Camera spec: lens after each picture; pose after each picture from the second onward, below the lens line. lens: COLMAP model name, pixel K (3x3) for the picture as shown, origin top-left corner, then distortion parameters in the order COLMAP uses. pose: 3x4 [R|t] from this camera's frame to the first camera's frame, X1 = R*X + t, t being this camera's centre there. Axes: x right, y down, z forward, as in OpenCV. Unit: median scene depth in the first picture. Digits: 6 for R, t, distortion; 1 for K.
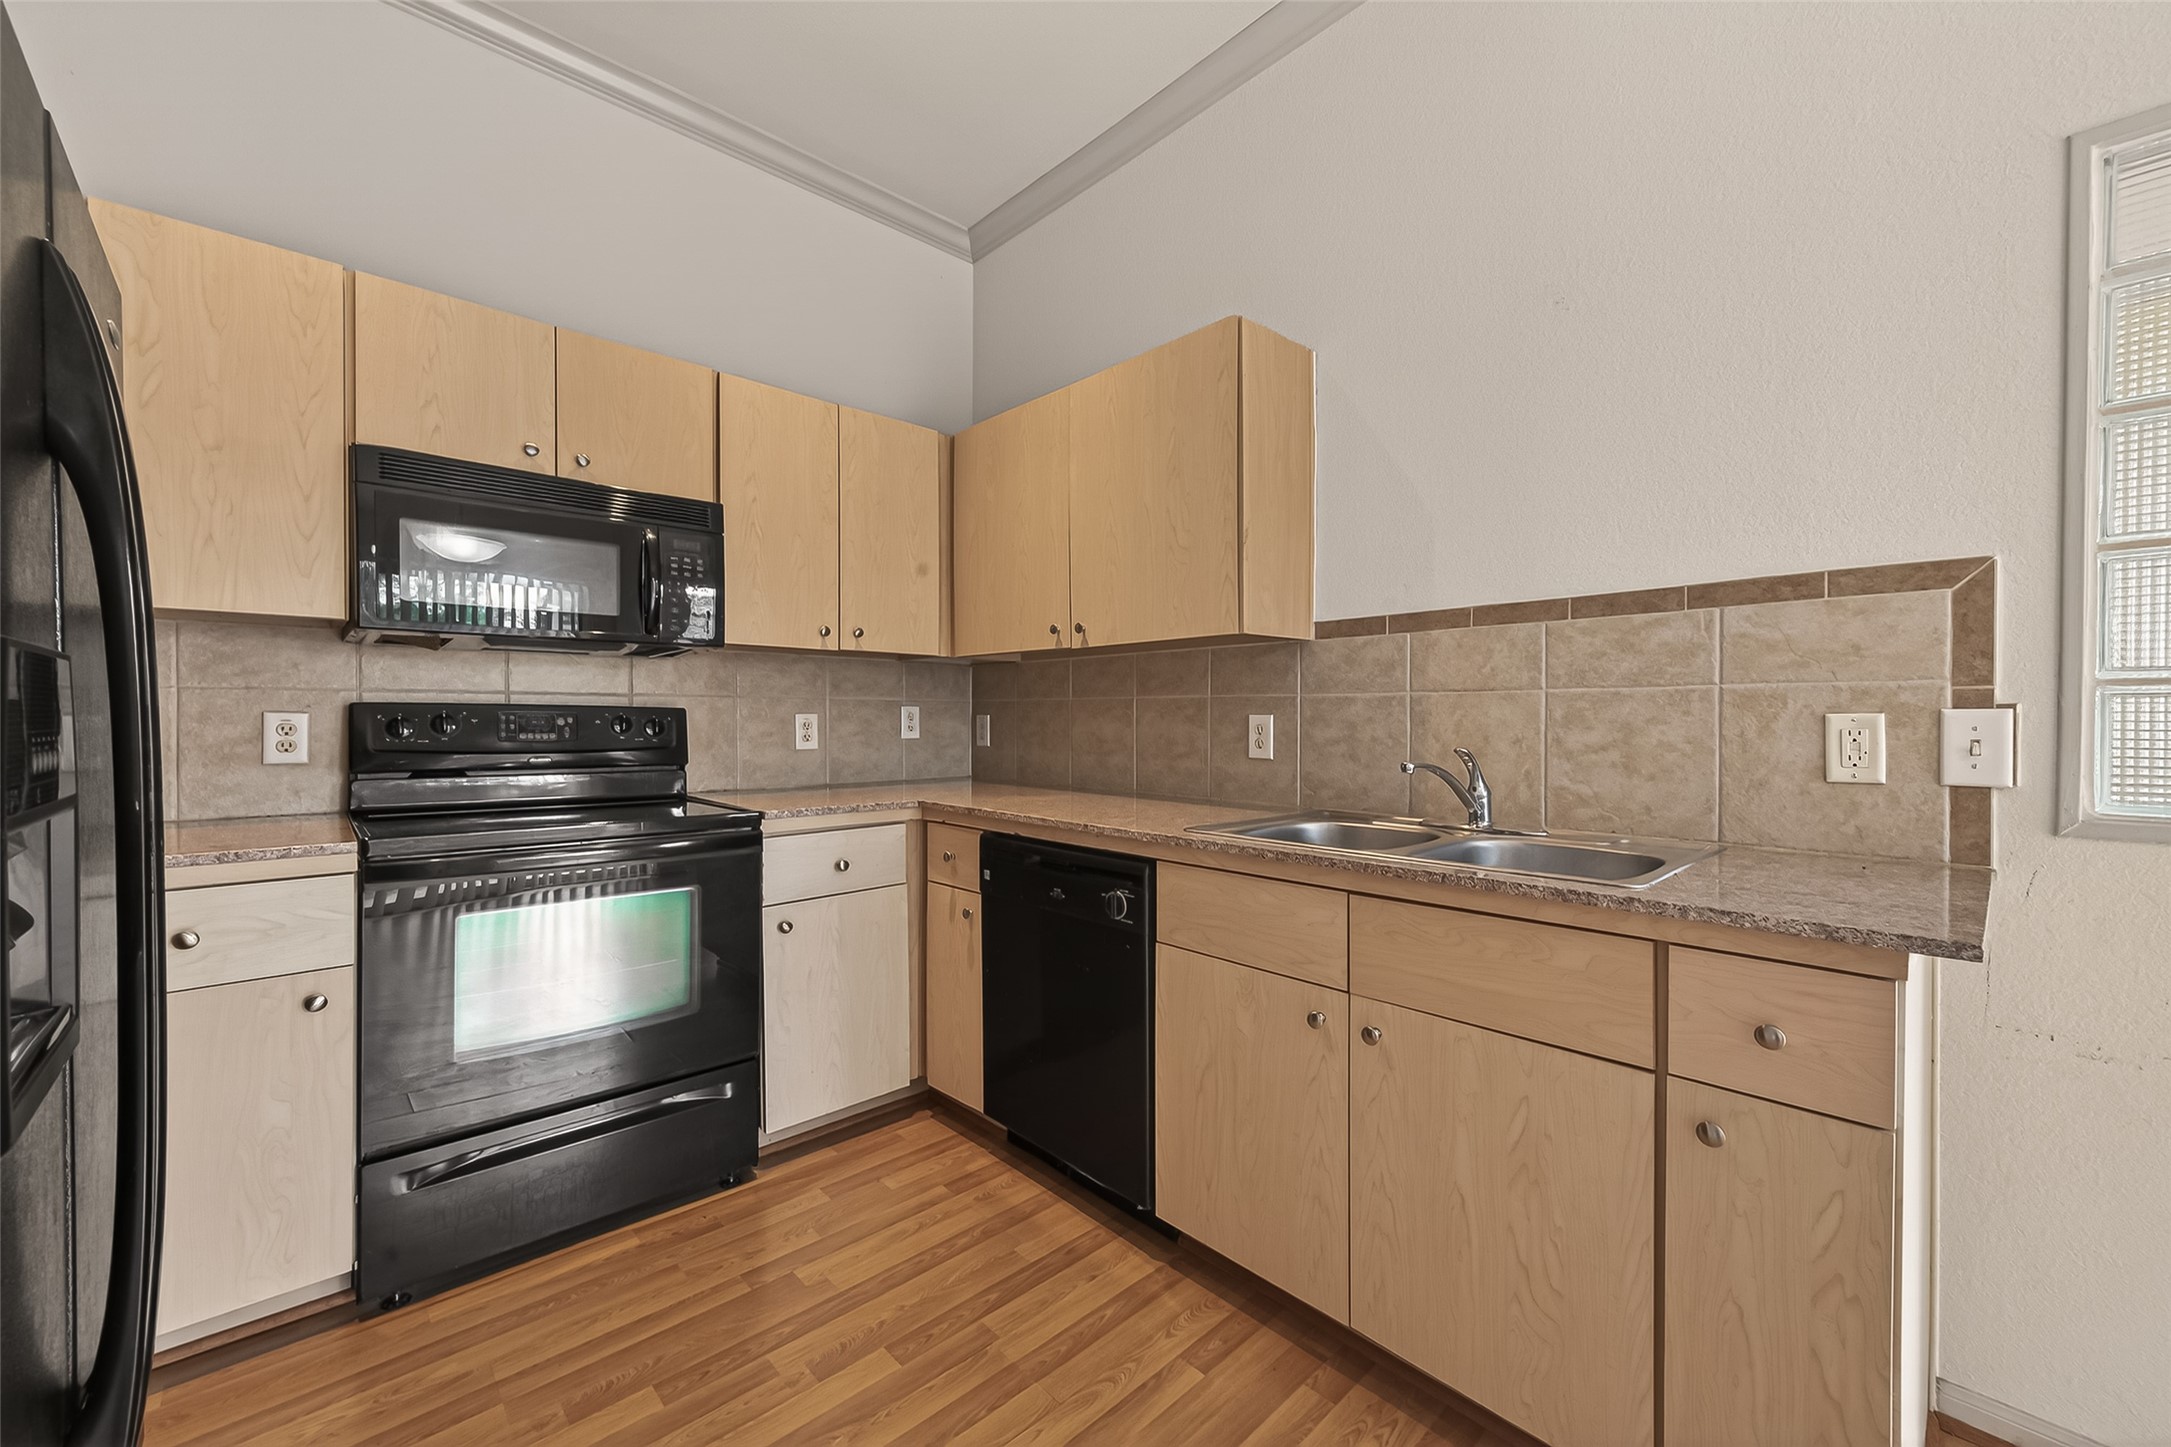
lens RADIAL K [[839.7, 0, 1100.7], [0, 839.7, 726.1], [0, 0, 1]] dist [0.001457, -0.000102]
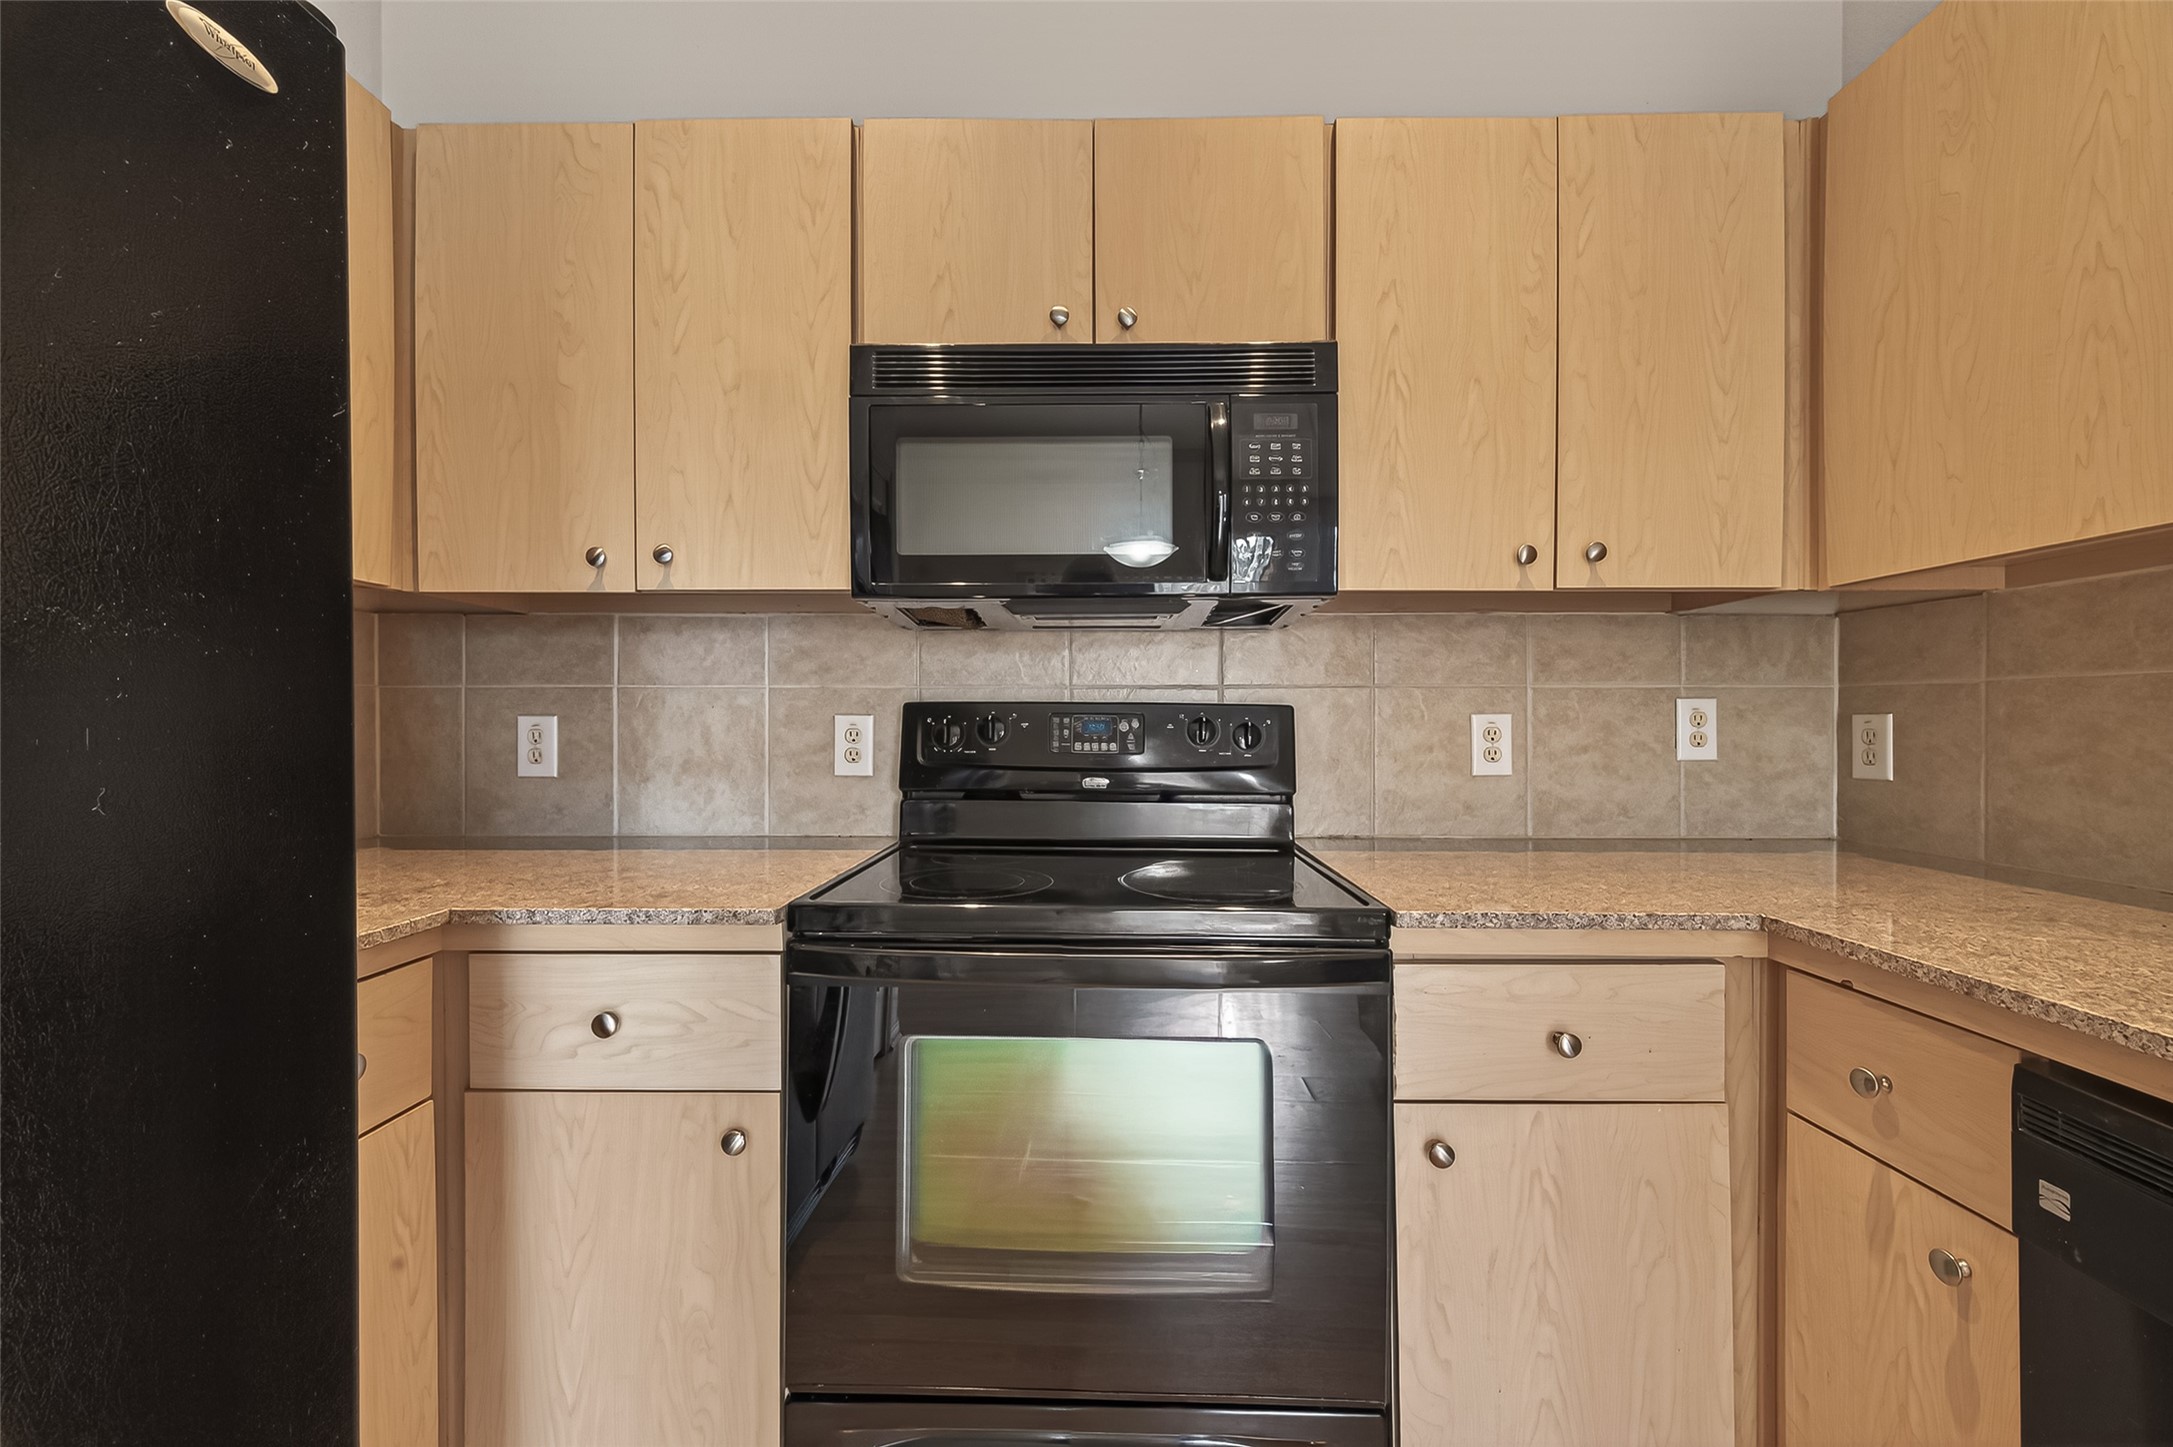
lens RADIAL K [[898.8, 0, 1092.8], [0, 898.8, 724.6], [0, 0, 1]] dist [0.007146, -0.000348]
pose [[0.723169, 0.000976, -0.690671, -0.145291], [-0.005705, 0.999973, -0.004561, -0.003310], [0.690648, 0.007239, 0.723155, 0.435851]]
